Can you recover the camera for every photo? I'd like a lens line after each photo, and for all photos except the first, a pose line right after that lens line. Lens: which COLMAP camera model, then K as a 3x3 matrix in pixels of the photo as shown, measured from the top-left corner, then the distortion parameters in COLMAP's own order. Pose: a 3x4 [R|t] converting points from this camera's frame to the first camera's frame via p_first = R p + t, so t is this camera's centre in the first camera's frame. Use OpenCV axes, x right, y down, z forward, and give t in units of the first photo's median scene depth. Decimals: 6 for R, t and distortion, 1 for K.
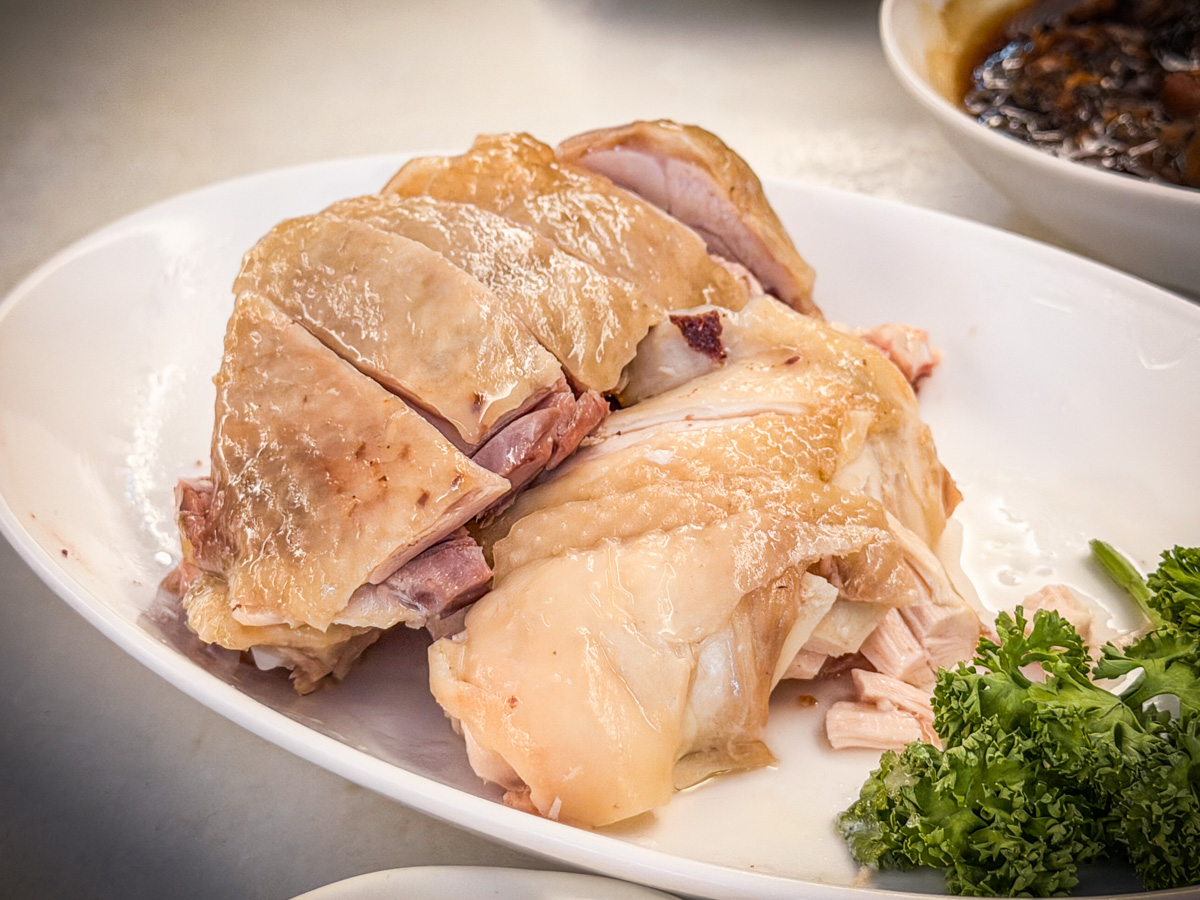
lens RADIAL K [[2602.0, 0, 600.0], [0, 2602.0, 450.0], [0, 0, 1]] dist [0.031681, 0.120113]
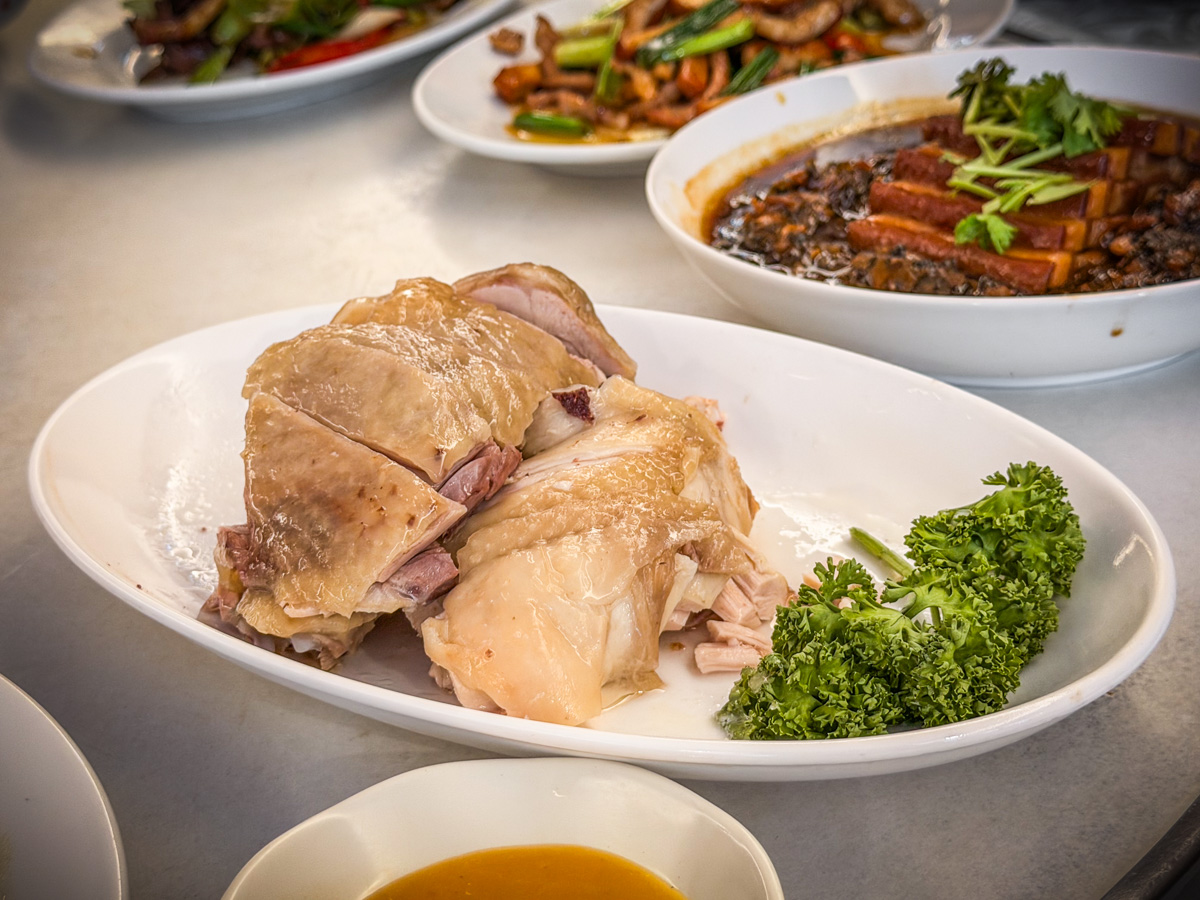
lens RADIAL K [[2070.5, 0, 600.0], [0, 2070.5, 450.0], [0, 0, 1]] dist [0.003845, 0.008394]
pose [[0.988590, -0.065496, 0.135648, -0.113621], [0.074088, 0.995488, -0.059291, 0.053687], [-0.131153, 0.068665, 0.988981, -0.142794]]
